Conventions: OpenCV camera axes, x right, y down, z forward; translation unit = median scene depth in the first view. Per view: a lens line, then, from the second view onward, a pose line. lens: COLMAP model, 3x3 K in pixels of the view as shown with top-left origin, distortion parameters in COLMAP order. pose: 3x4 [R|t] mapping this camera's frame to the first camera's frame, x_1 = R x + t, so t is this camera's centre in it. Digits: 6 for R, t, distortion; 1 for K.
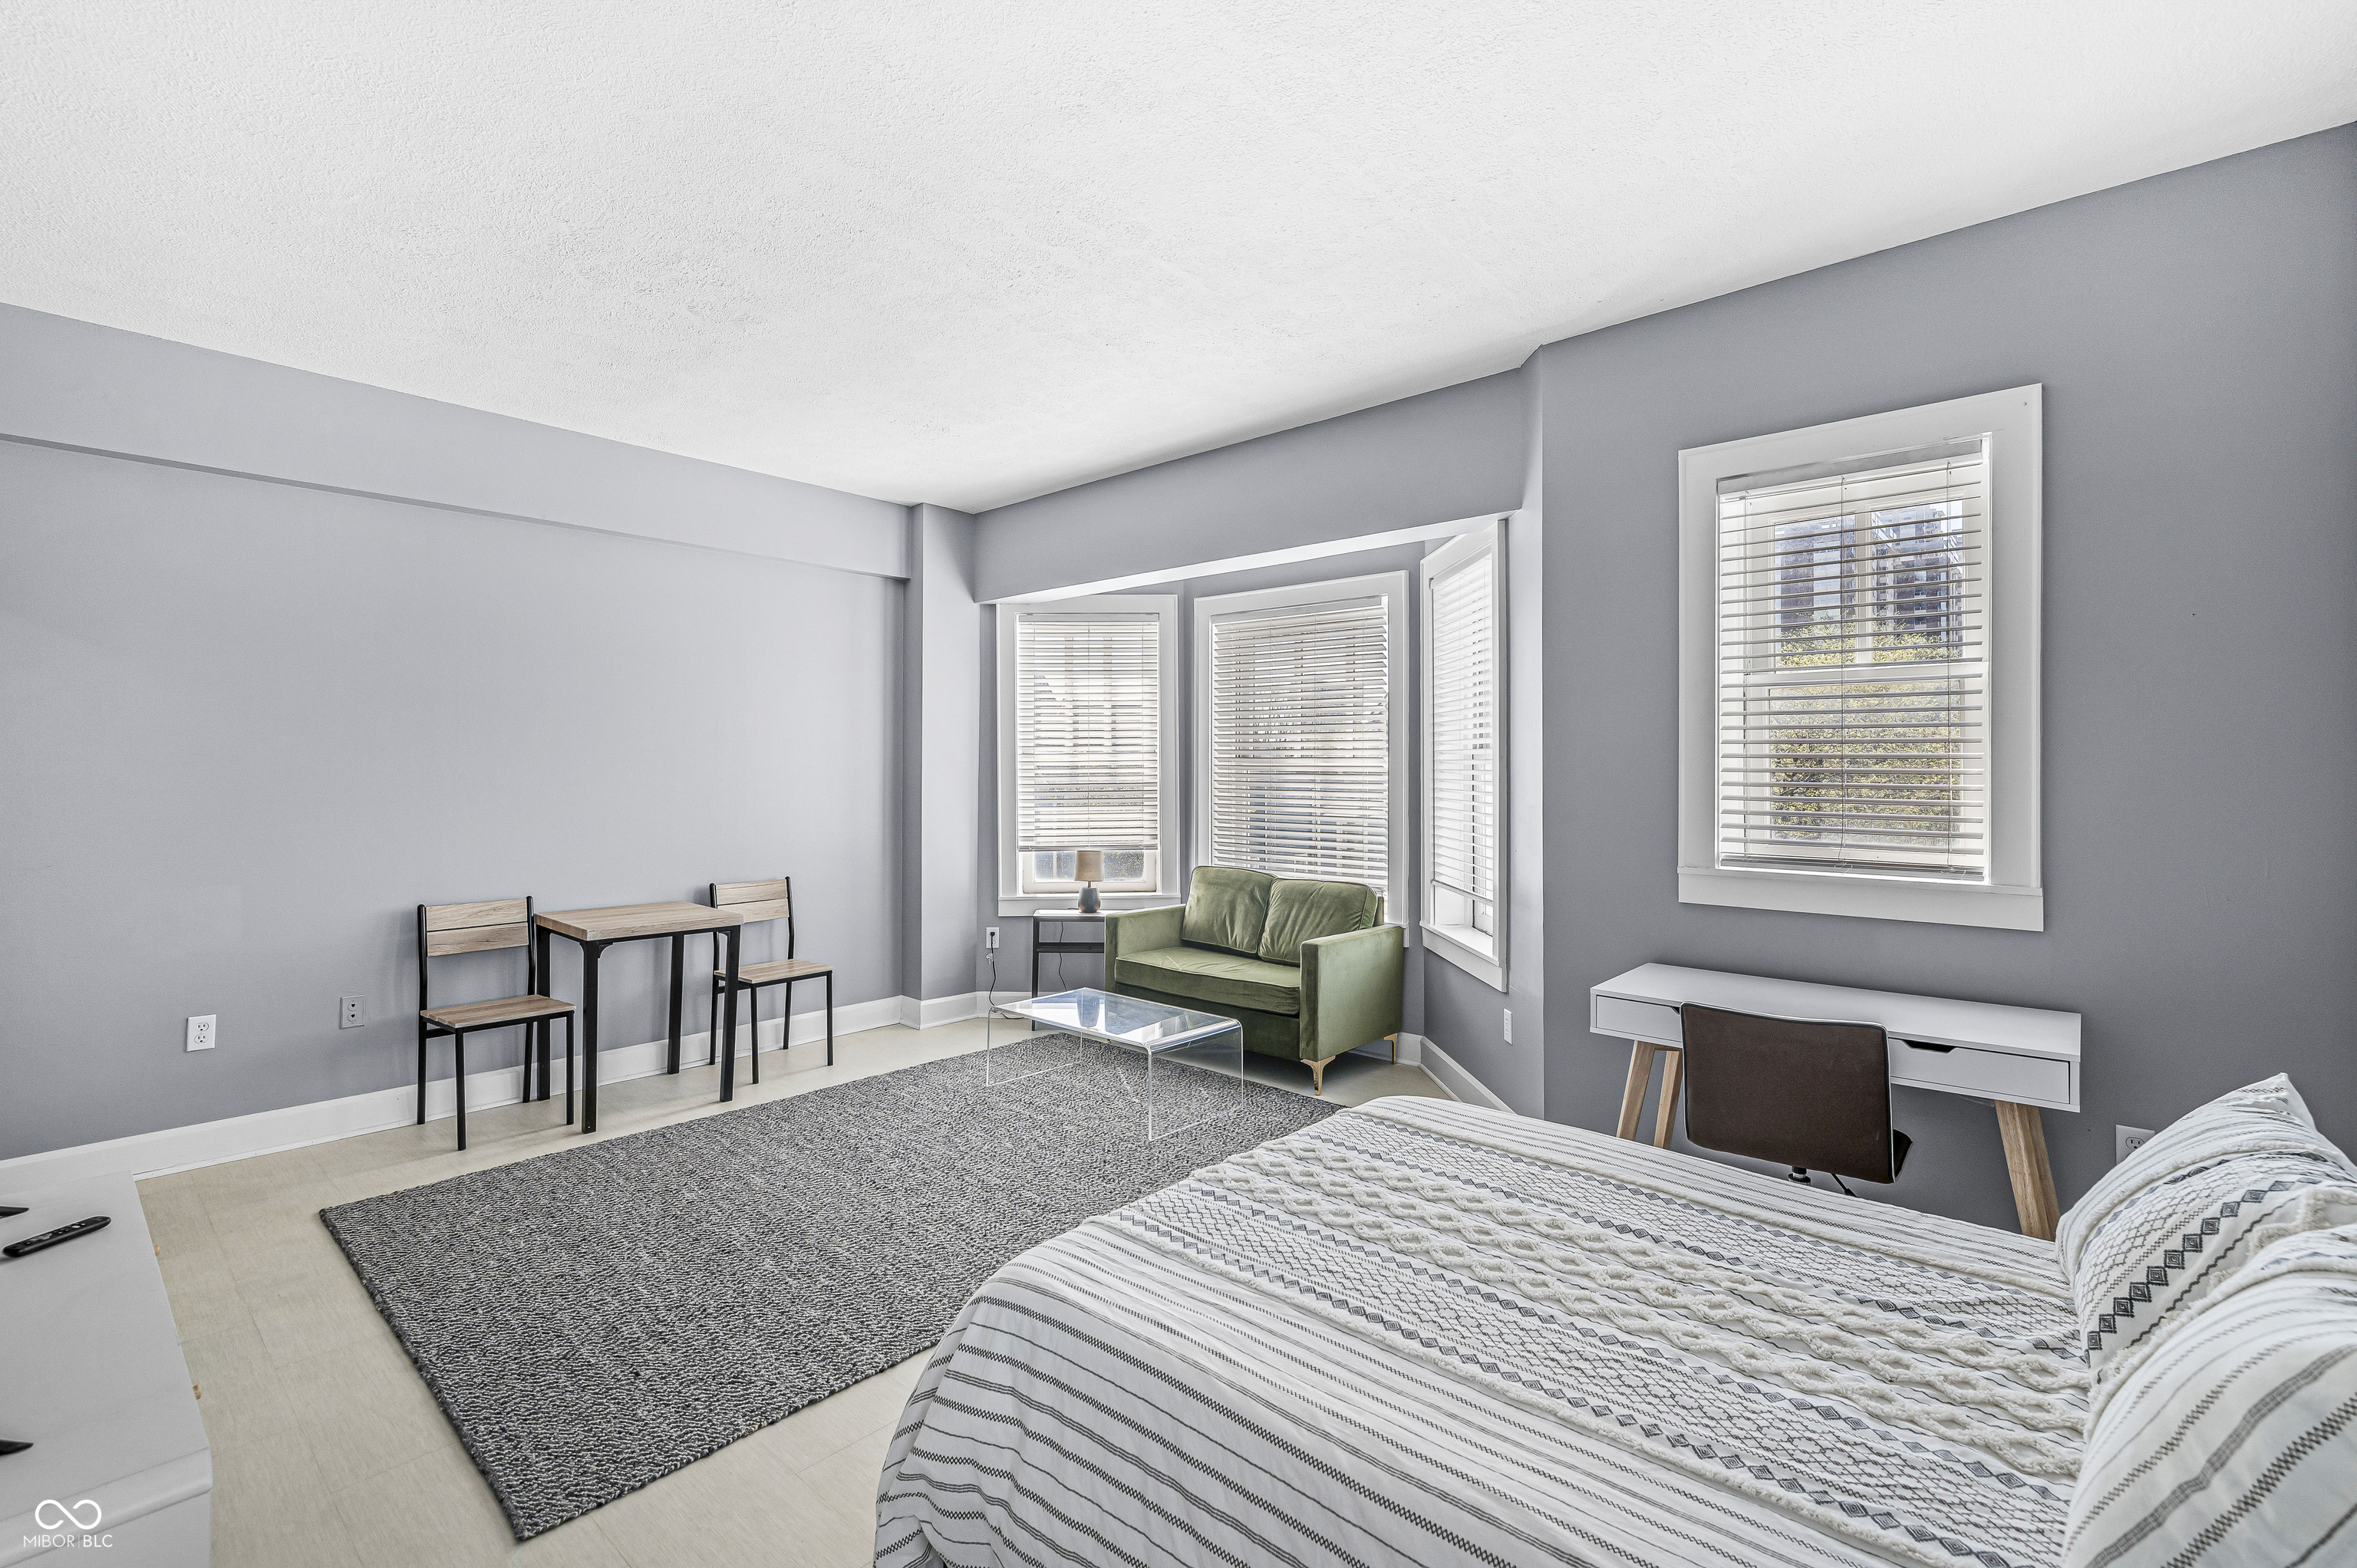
lens RADIAL K [[1011.4, 0, 1174.9], [0, 1011.4, 765.3], [0, 0, 1]] dist [-0.003871, -0.000485]
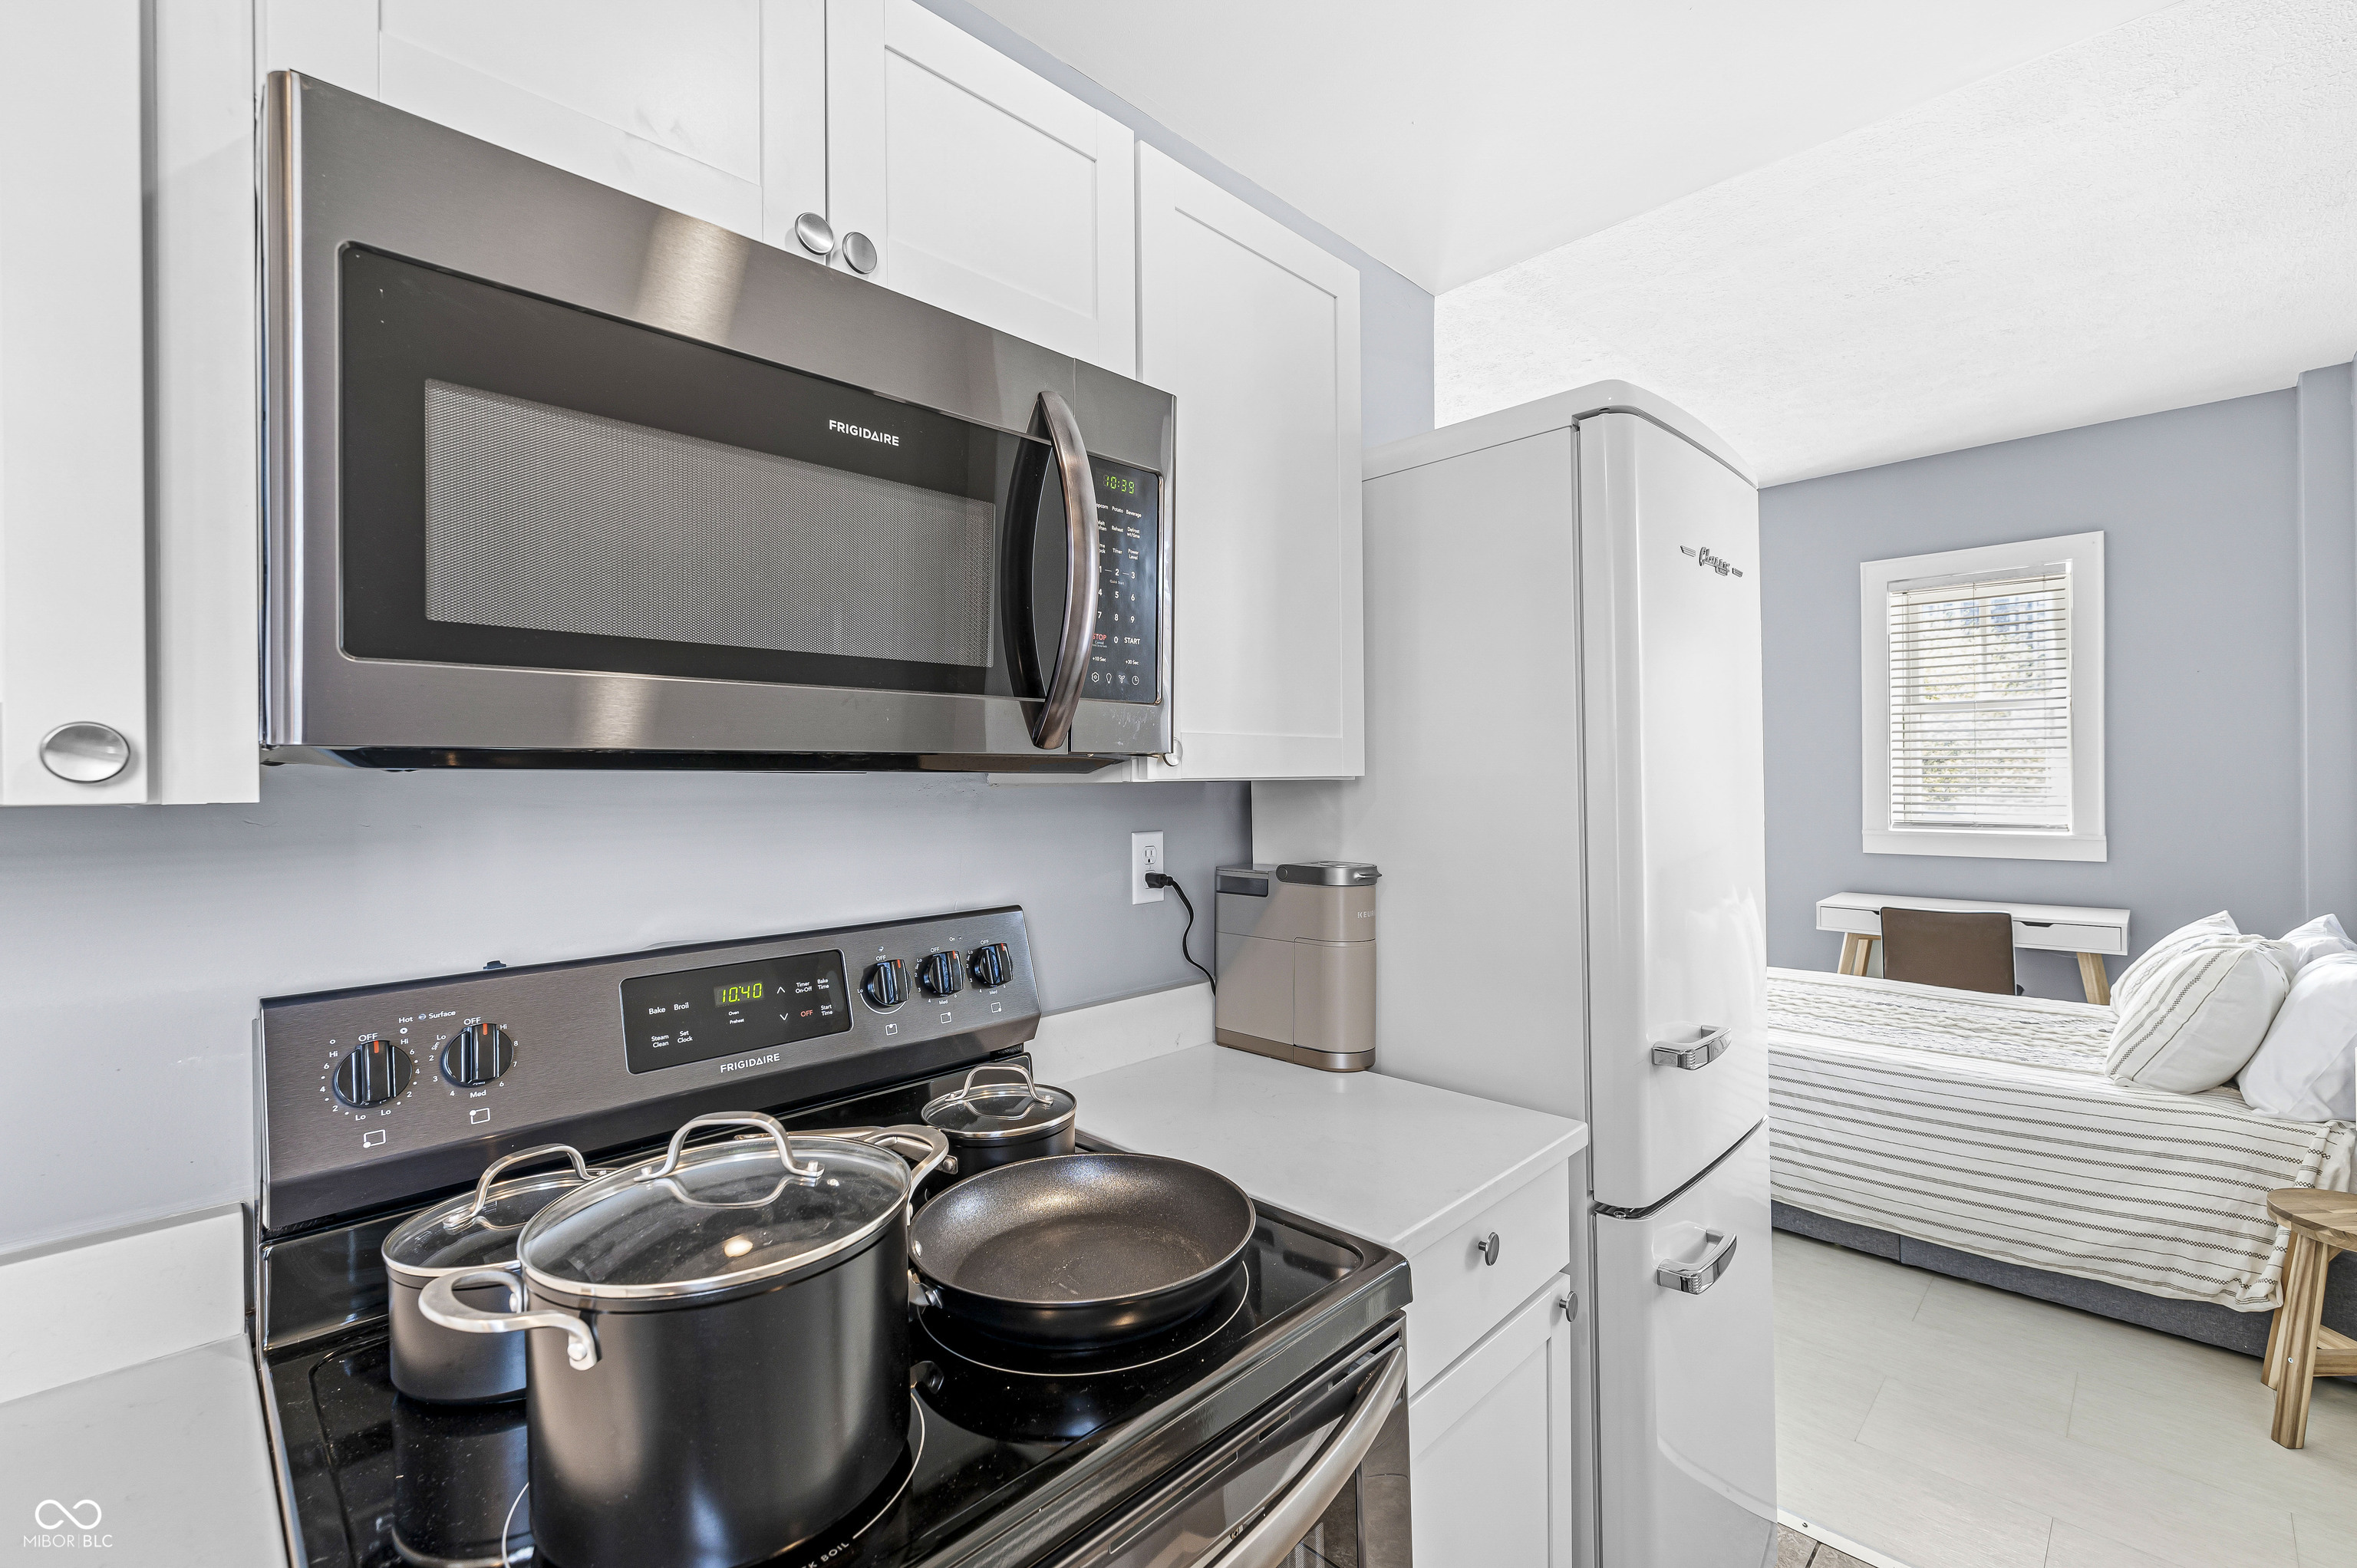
lens RADIAL K [[1011.4, 0, 1138.9], [0, 1011.4, 784.5], [0, 0, 1]] dist [-0.003871, -0.000485]
pose [[0.998009, -0.016371, -0.060908, -0.666428], [0.017173, 0.999772, 0.012659, -0.011602], [0.060687, -0.013680, 0.998063, -0.799838]]
